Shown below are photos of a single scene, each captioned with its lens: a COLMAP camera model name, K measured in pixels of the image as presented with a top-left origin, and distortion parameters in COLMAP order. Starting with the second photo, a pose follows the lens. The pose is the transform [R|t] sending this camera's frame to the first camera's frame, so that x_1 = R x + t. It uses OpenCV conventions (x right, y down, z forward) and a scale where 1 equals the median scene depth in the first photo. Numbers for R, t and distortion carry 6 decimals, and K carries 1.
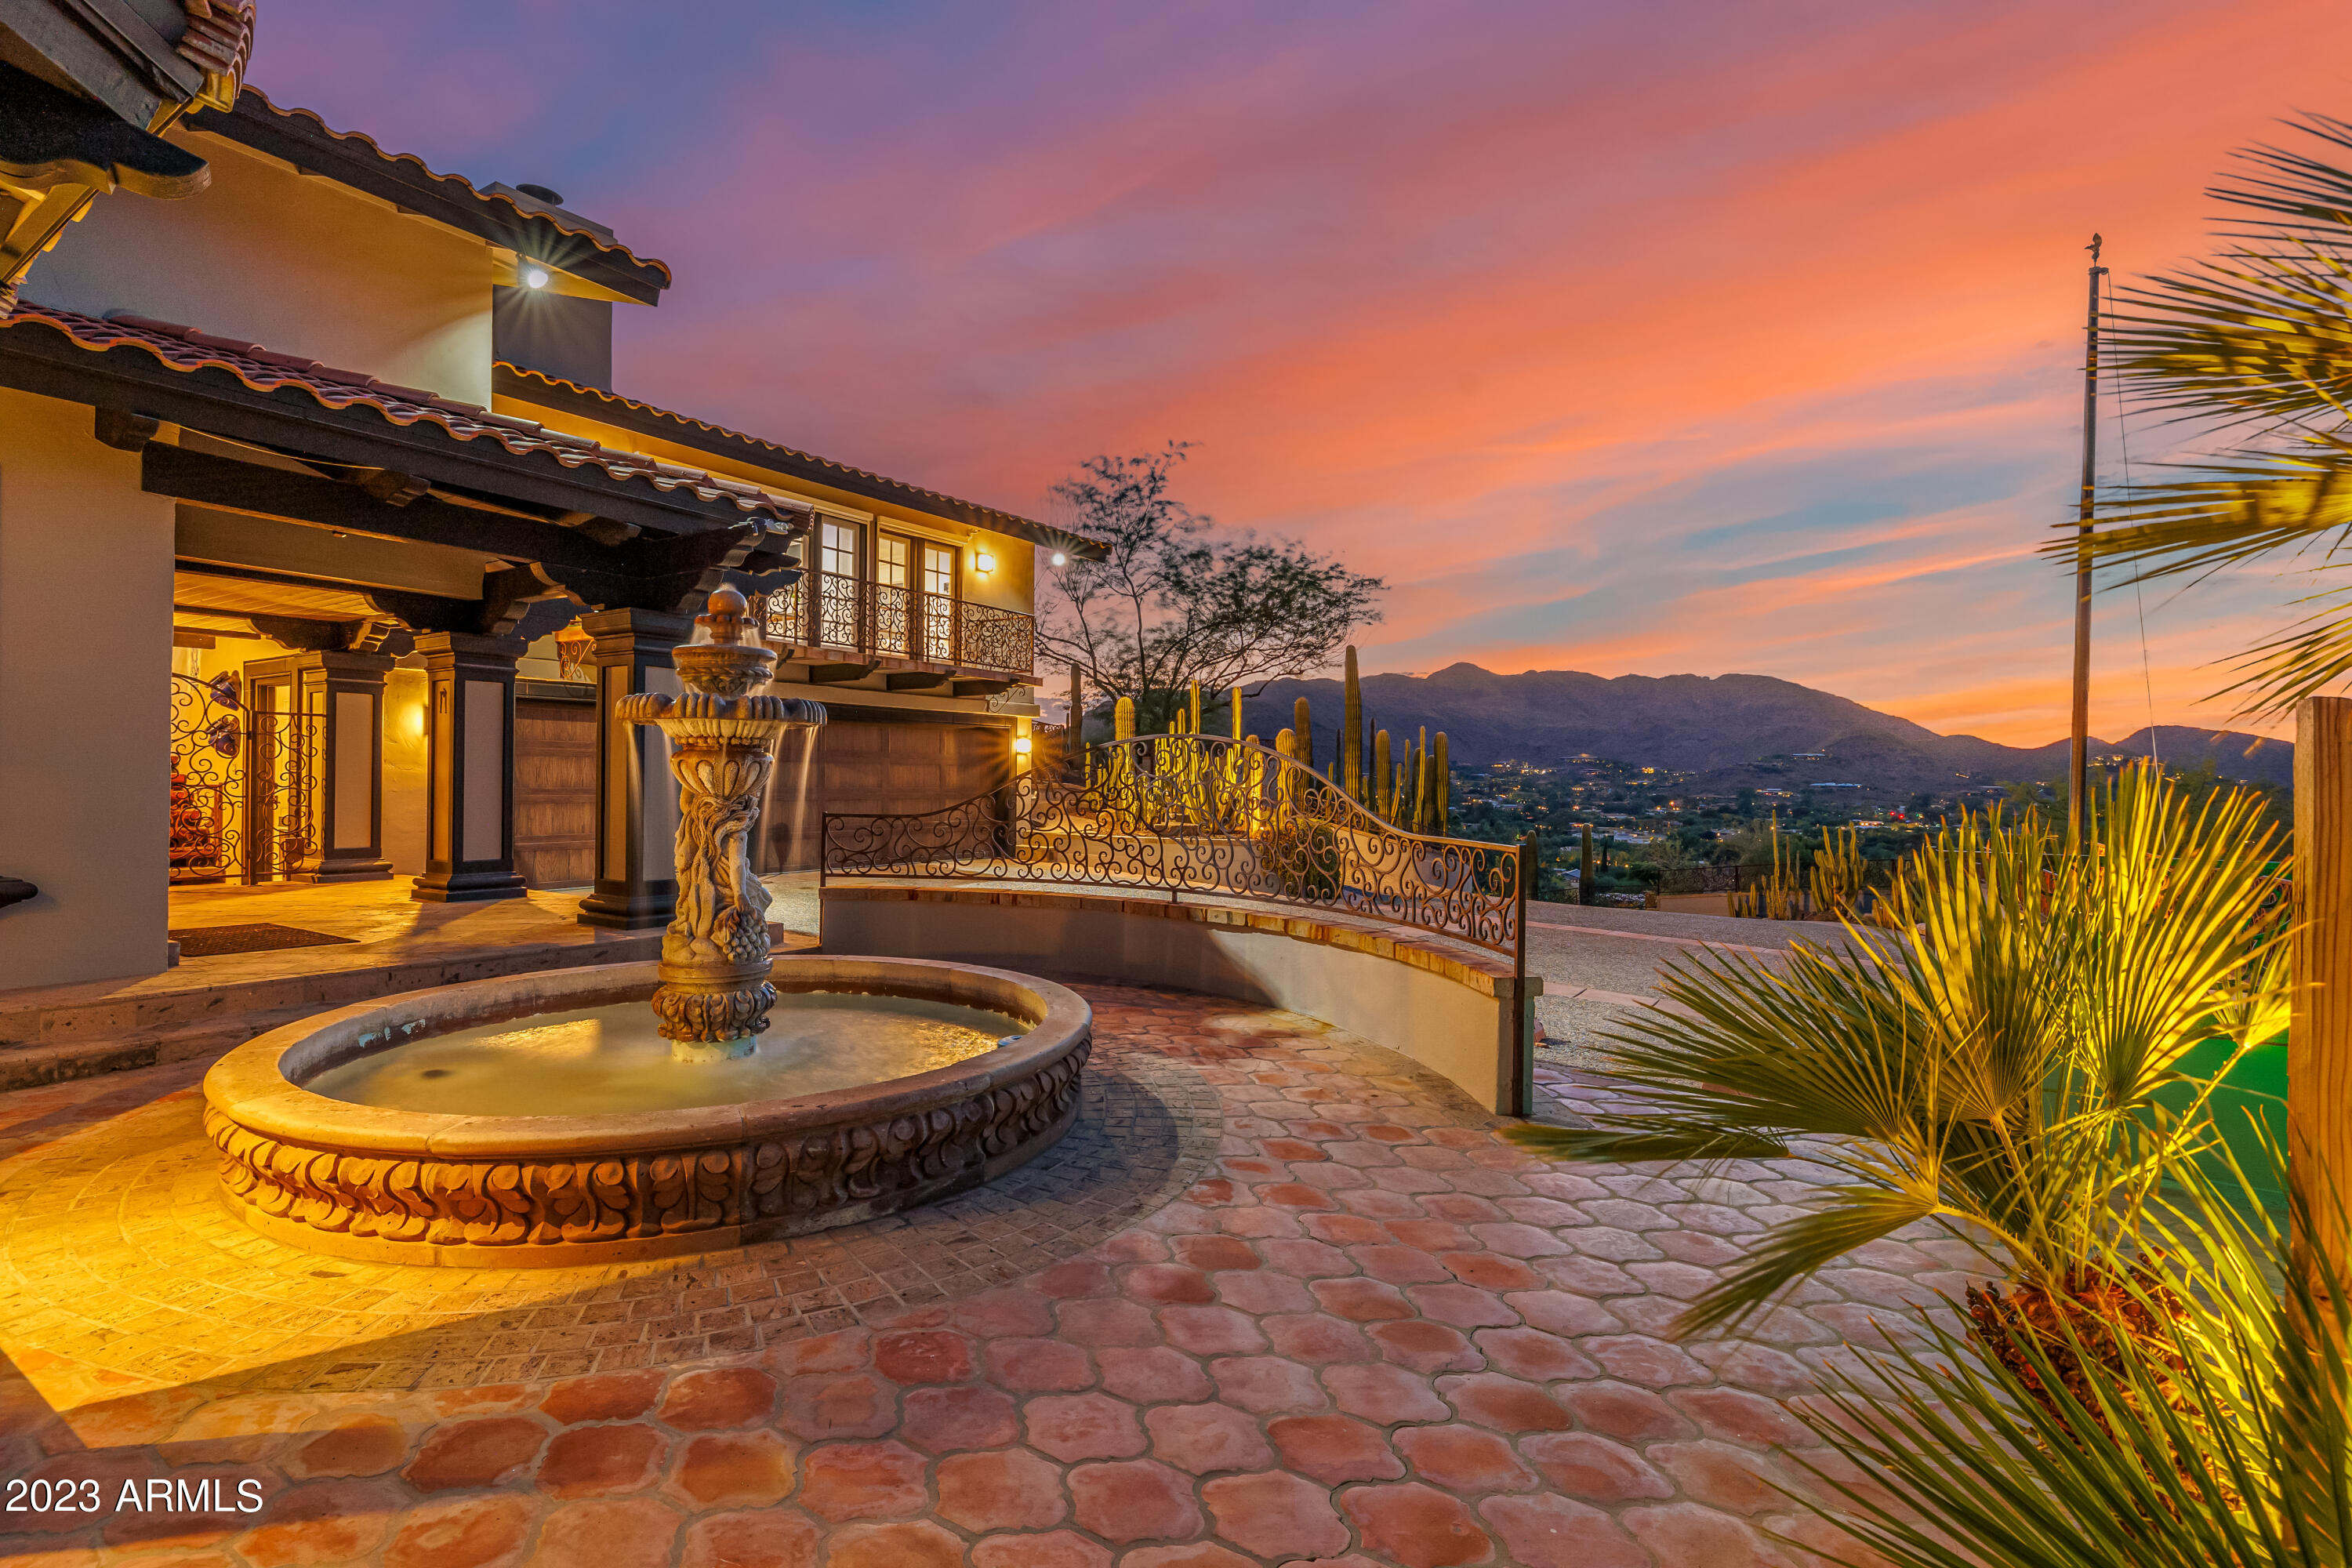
lens RADIAL K [[1110.7, 0, 1181.1], [0, 1110.7, 781.0], [0, 0, 1]] dist [0.000233, -0.000096]
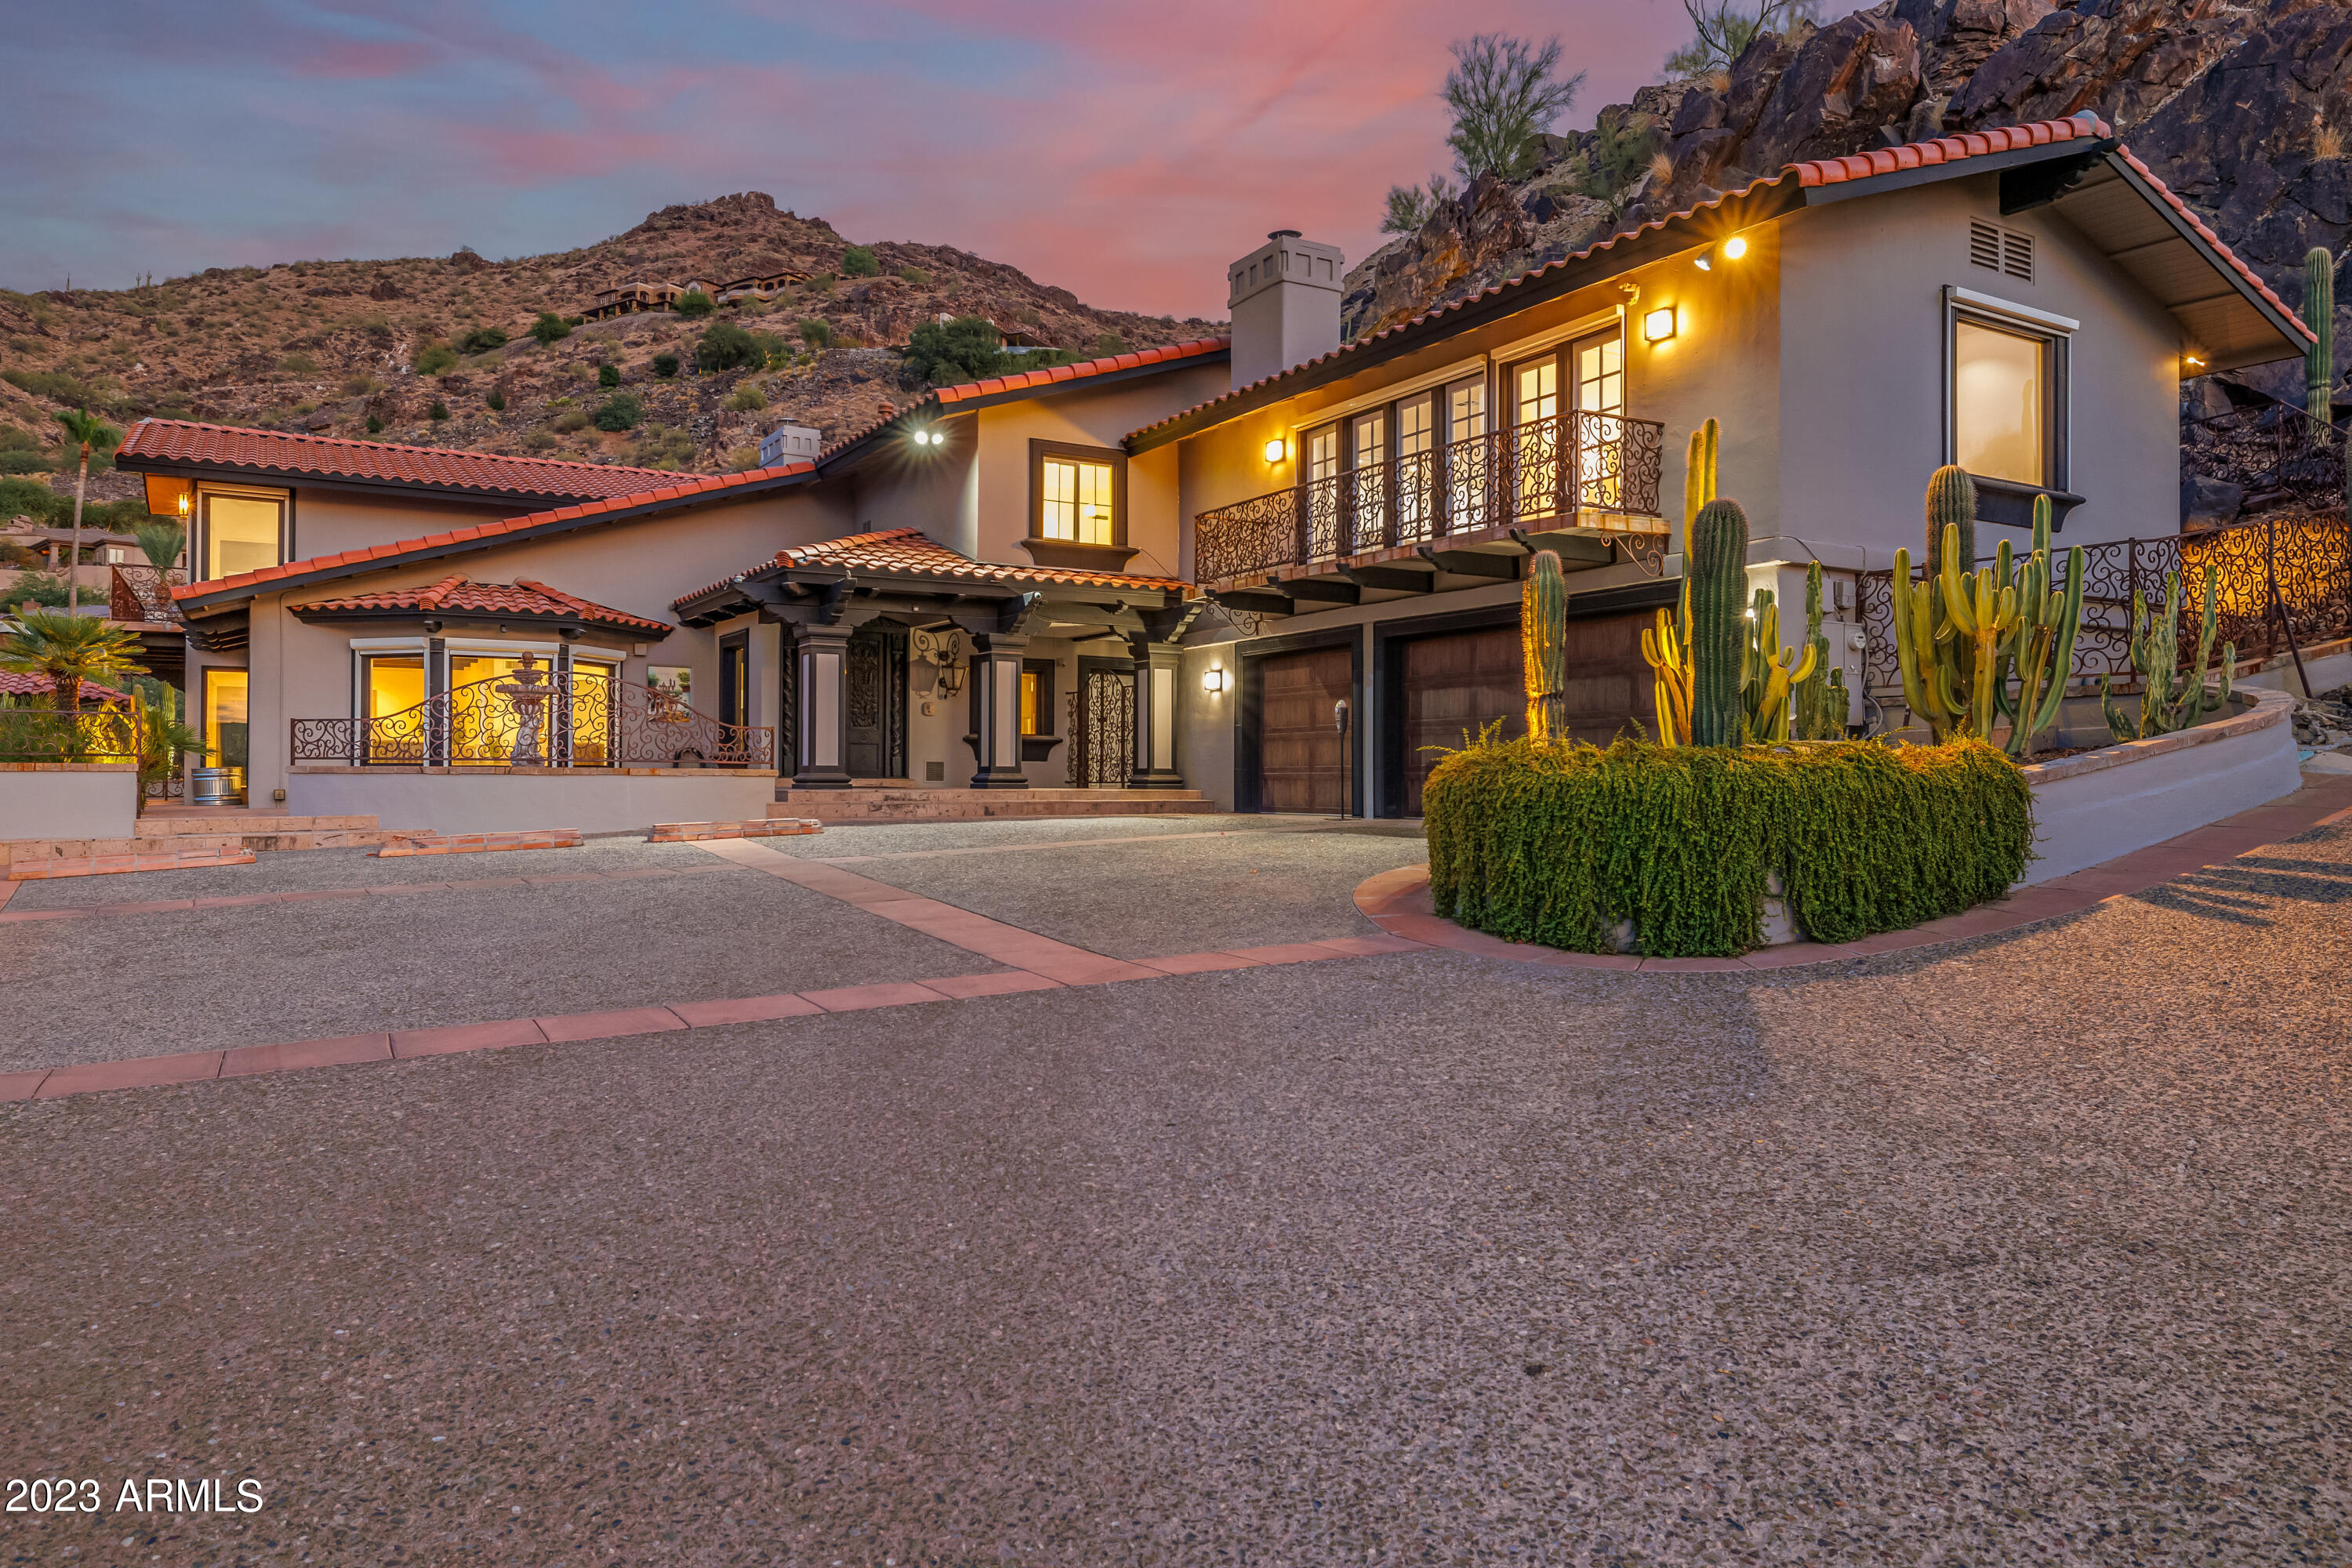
lens RADIAL K [[1557.1, 0, 1170.0], [0, 1557.1, 783.2], [0, 0, 1]] dist [0.002976, -0.000394]
pose [[-0.449873, -0.012757, -0.893001, 0.982456], [-0.009366, 0.999910, -0.009566, 0.083784], [0.893043, 0.004060, -0.449952, 1.652669]]
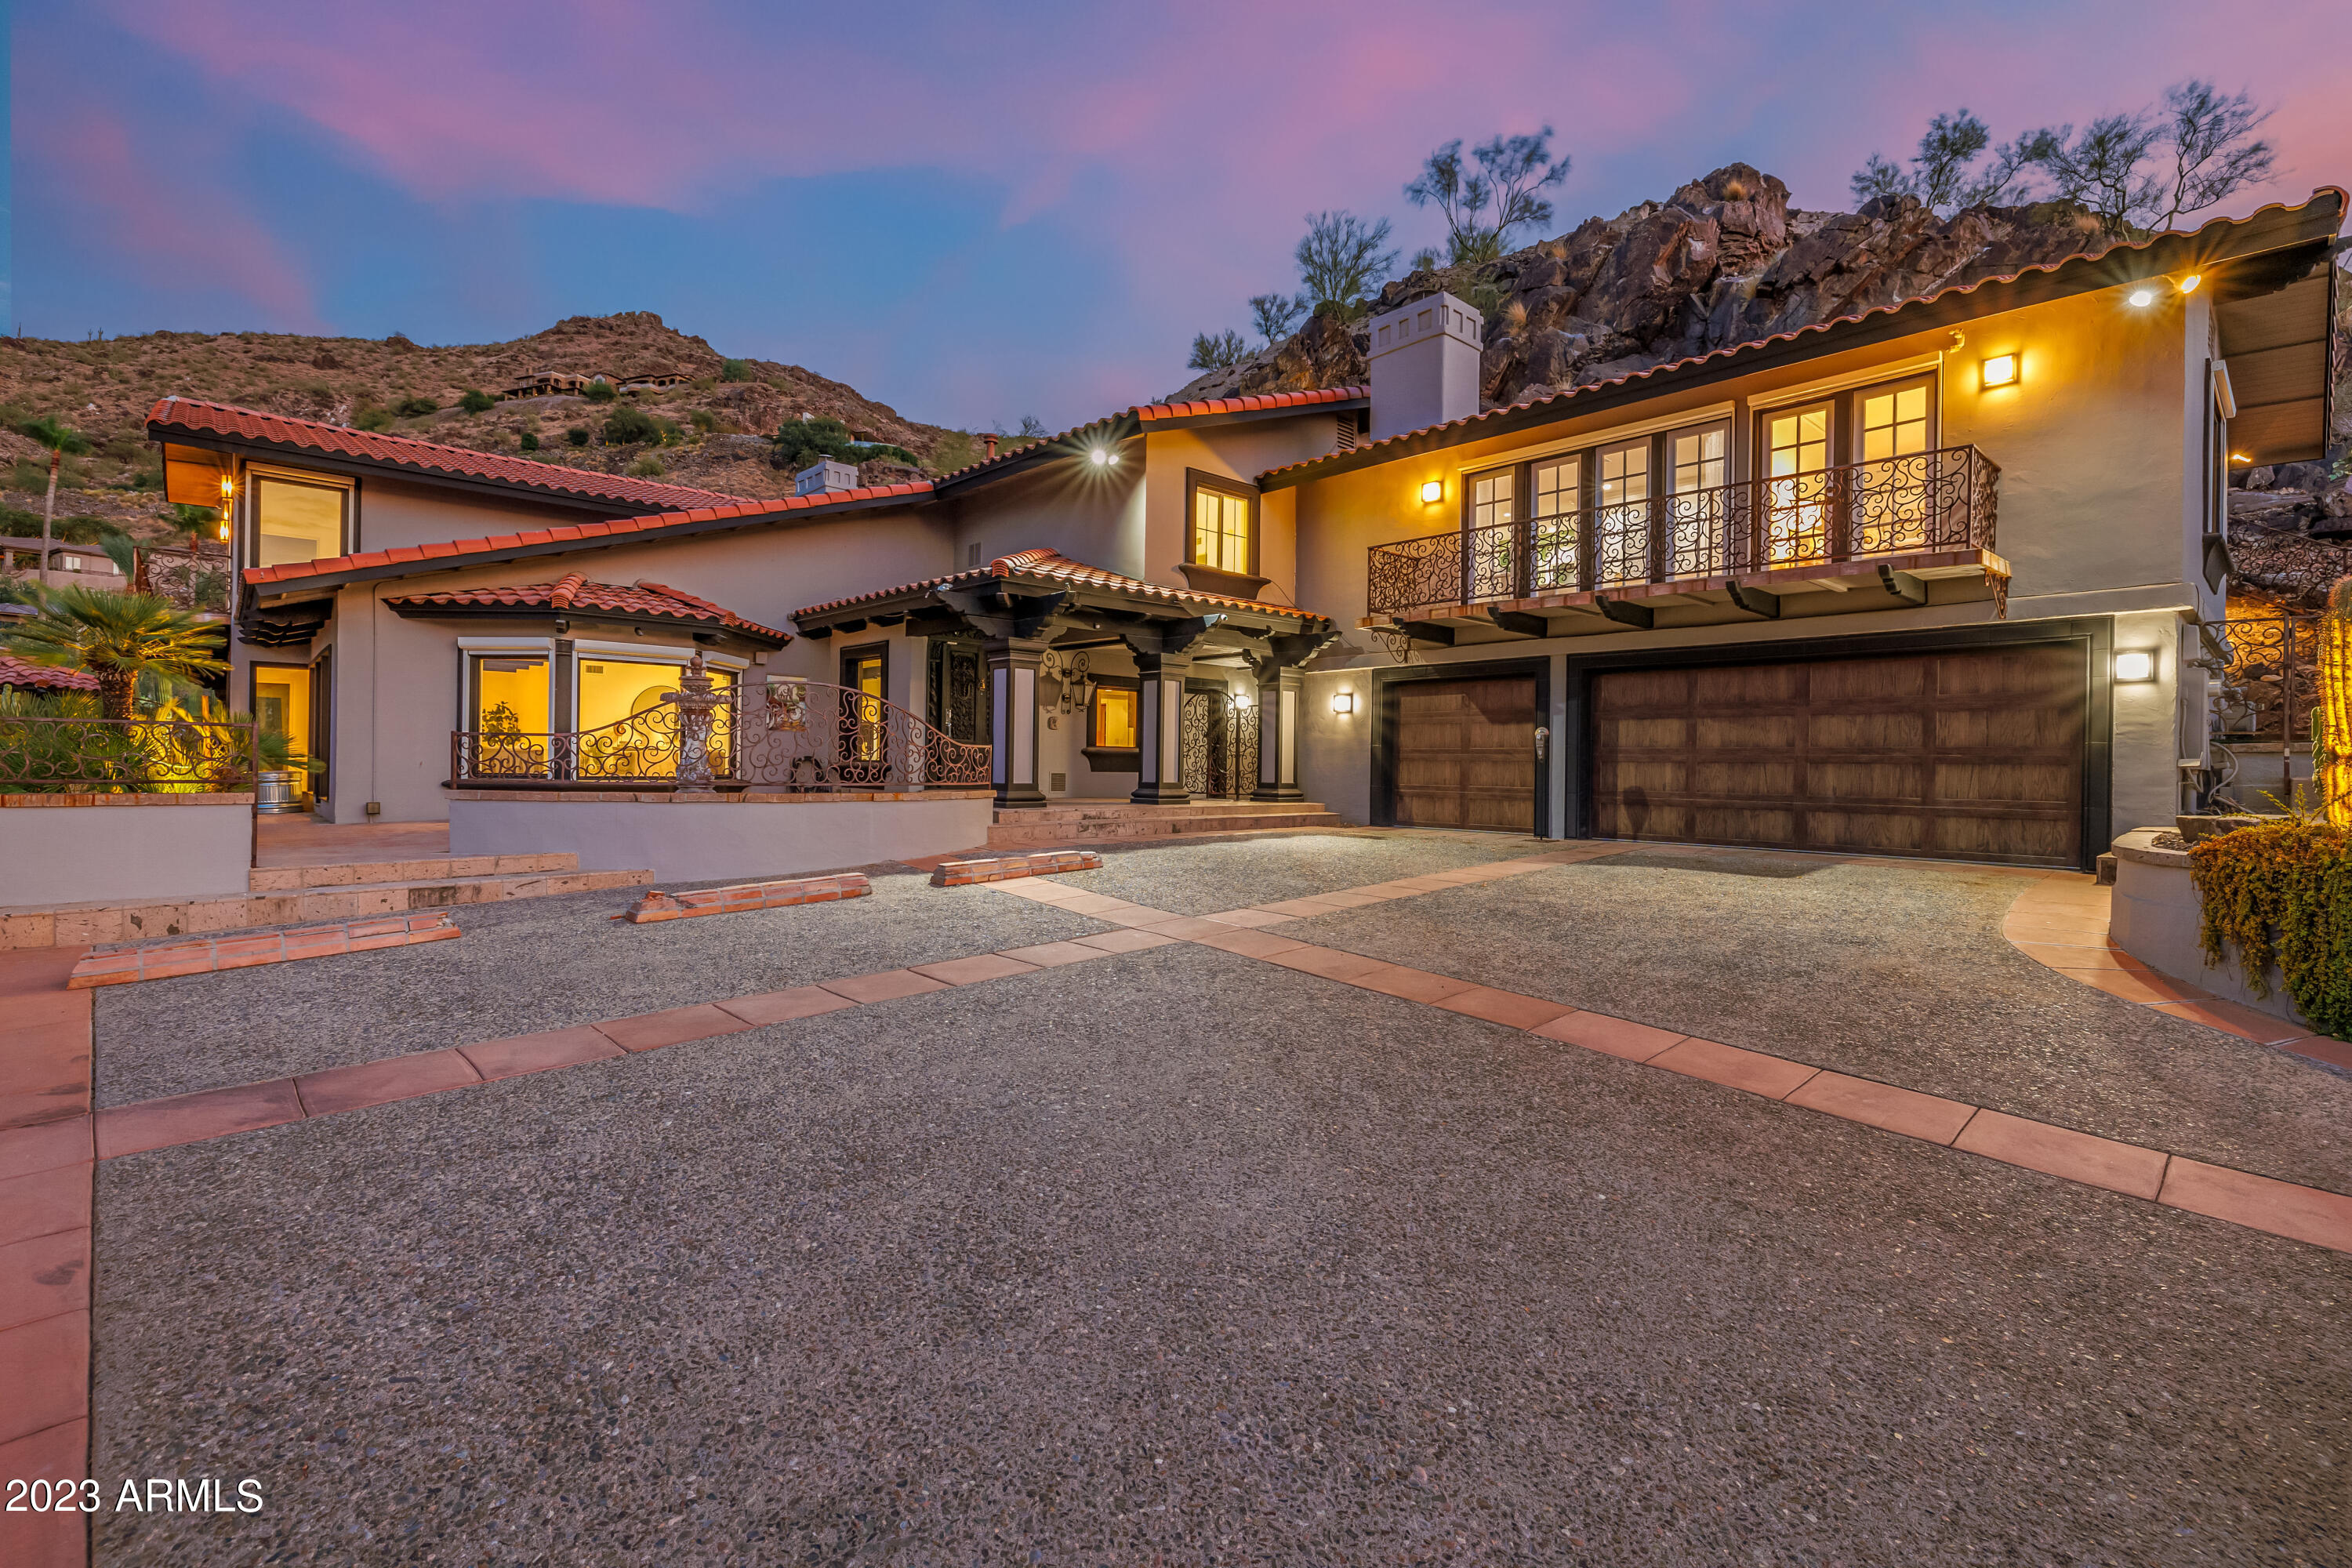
lens RADIAL K [[1070.5, 0, 1175.8], [0, 1070.5, 773.0], [0, 0, 1]] dist [-0.004771, 0.002030]
pose [[-0.251276, -0.008173, -0.967881, 0.713624], [-0.017699, 0.999836, -0.003848, 0.044981], [0.967754, 0.016164, -0.251379, 1.039428]]
